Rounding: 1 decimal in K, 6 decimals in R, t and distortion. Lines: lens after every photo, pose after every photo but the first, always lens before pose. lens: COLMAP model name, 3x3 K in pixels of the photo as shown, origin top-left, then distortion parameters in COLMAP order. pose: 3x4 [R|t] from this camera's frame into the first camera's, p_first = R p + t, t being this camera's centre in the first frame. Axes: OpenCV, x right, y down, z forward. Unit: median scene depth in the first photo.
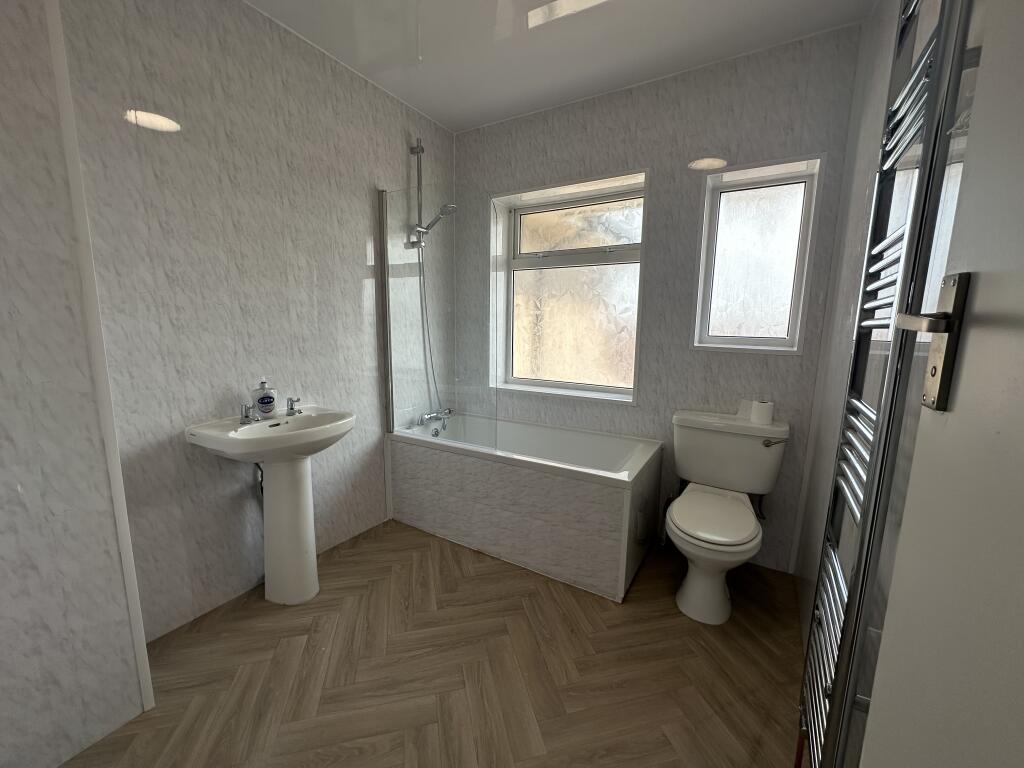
lens RADIAL K [[407.6, 0, 507.5], [0, 407.6, 385.2], [0, 0, 1]] dist [-0.007832, -0.000129]
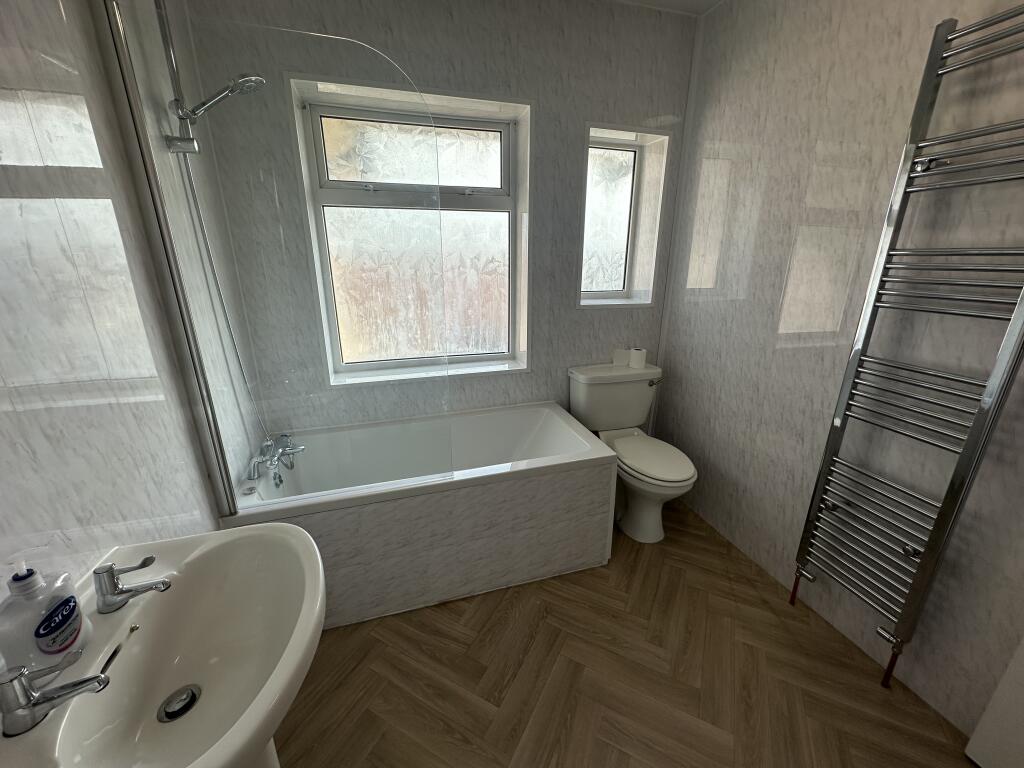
lens RADIAL K [[407.6, 0, 511.0], [0, 407.6, 387.4], [0, 0, 1]] dist [-0.007832, -0.000129]
pose [[0.662677, -0.243083, 0.708357, -0.479529], [0.120201, 0.968117, 0.219774, -0.154936], [-0.739196, -0.060494, 0.670768, 0.462469]]
